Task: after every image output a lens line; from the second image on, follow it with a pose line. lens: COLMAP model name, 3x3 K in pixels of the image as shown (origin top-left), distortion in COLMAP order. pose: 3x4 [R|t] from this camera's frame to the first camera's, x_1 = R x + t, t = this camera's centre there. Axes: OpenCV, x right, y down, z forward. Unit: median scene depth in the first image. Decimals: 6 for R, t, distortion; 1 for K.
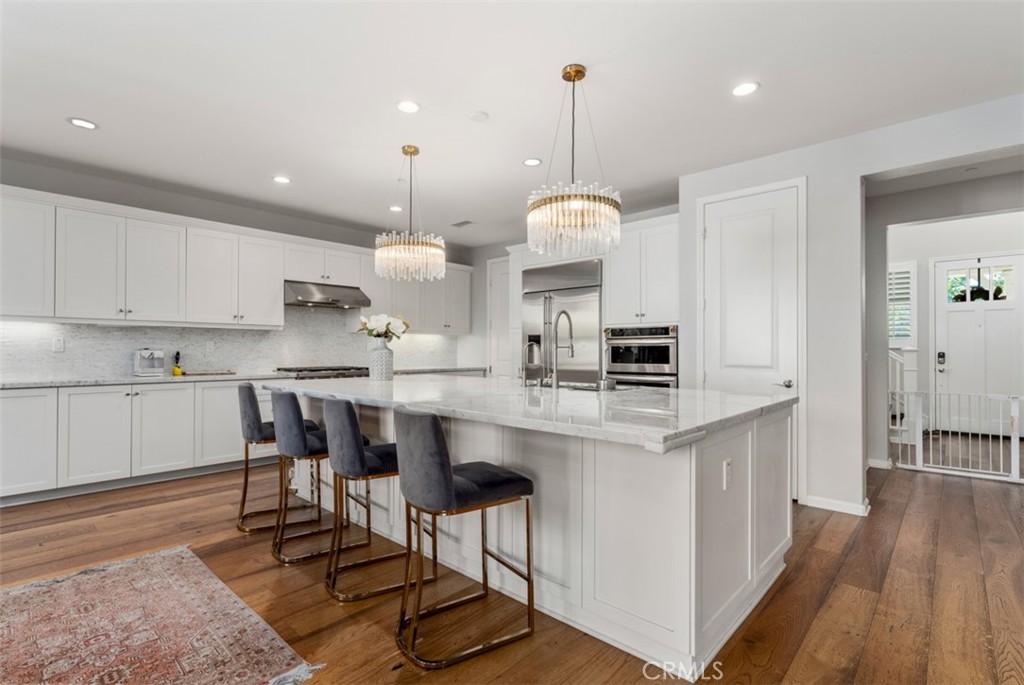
lens RADIAL K [[482.7, 0, 509.7], [0, 482.7, 347.7], [0, 0, 1]] dist [-0.001753, -0.001296]
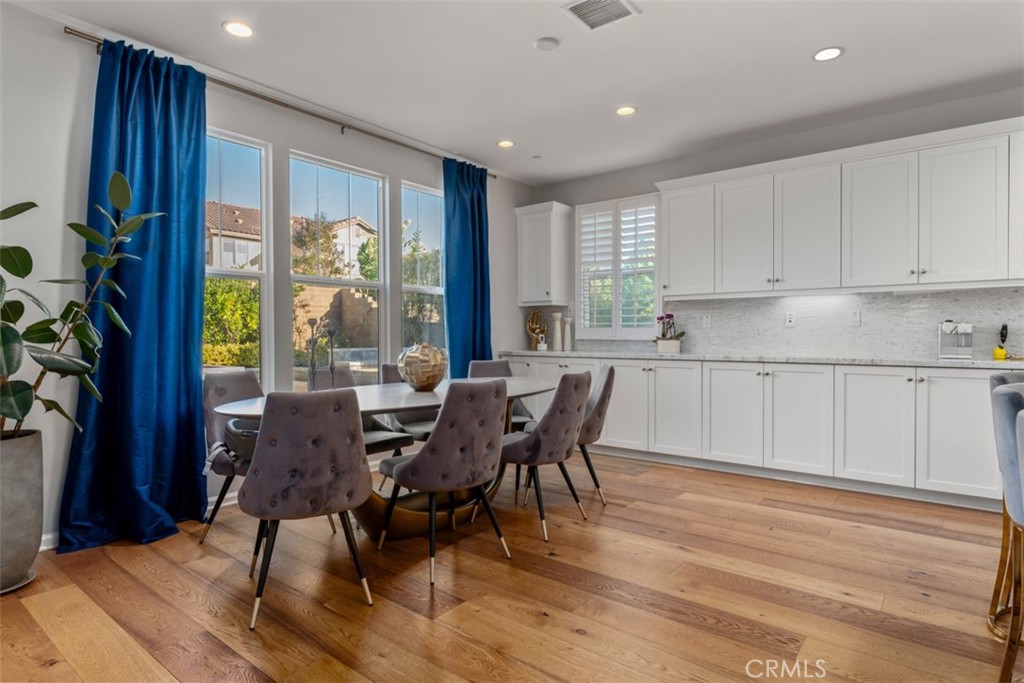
lens RADIAL K [[560.5, 0, 505.8], [0, 560.5, 336.5], [0, 0, 1]] dist [0.001025, 0.000273]
pose [[0.070118, 0.007534, -0.997510, 0.059990], [0.010256, 0.999913, 0.008273, 0.013705], [0.997486, -0.010811, 0.070035, 0.299494]]
